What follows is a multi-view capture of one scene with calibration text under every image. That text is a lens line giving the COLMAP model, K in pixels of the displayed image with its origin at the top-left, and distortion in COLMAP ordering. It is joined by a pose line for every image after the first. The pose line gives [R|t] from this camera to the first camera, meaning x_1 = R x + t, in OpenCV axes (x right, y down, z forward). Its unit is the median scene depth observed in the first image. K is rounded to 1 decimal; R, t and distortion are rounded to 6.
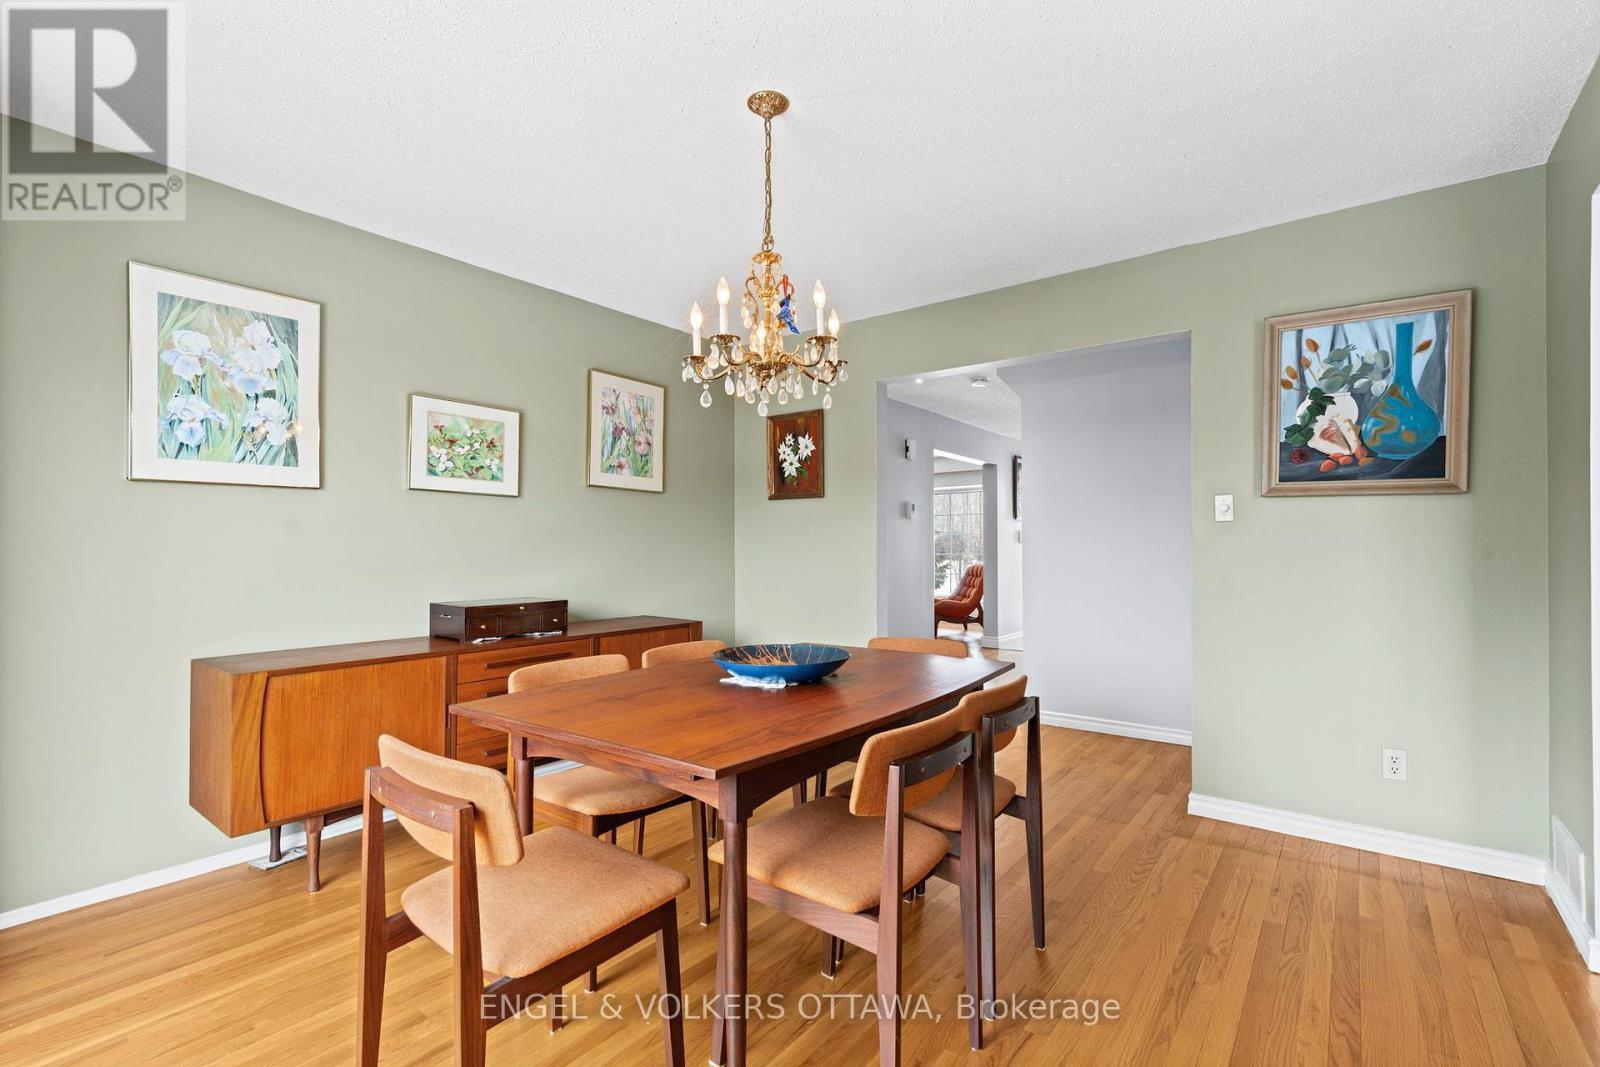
lens RADIAL K [[731.0, 0, 795.3], [0, 731.0, 543.8], [0, 0, 1]] dist [-0.000291, 0.000022]
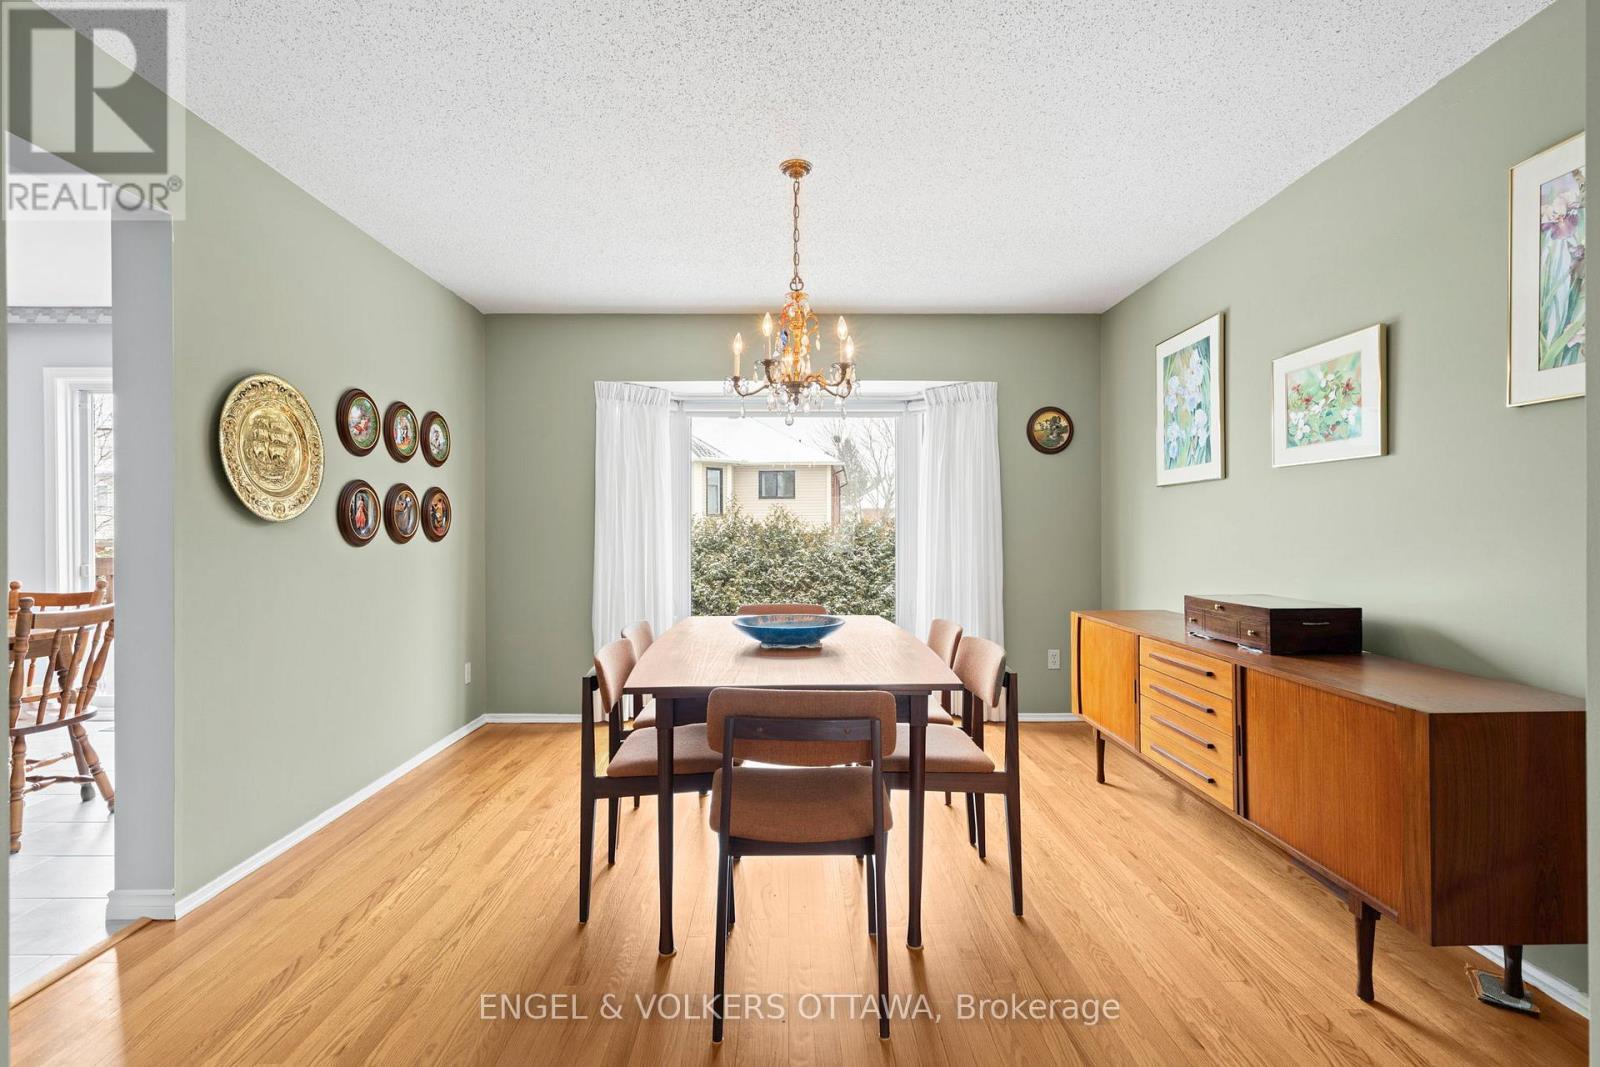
lens RADIAL K [[731.0, 0, 794.2], [0, 731.0, 530.1], [0, 0, 1]] dist [-0.000291, 0.000022]
pose [[-0.792007, 0.002568, -0.610506, 0.553734], [0.005108, 0.999984, -0.002420, 0.002263], [0.610490, -0.005035, -0.792008, 1.524012]]
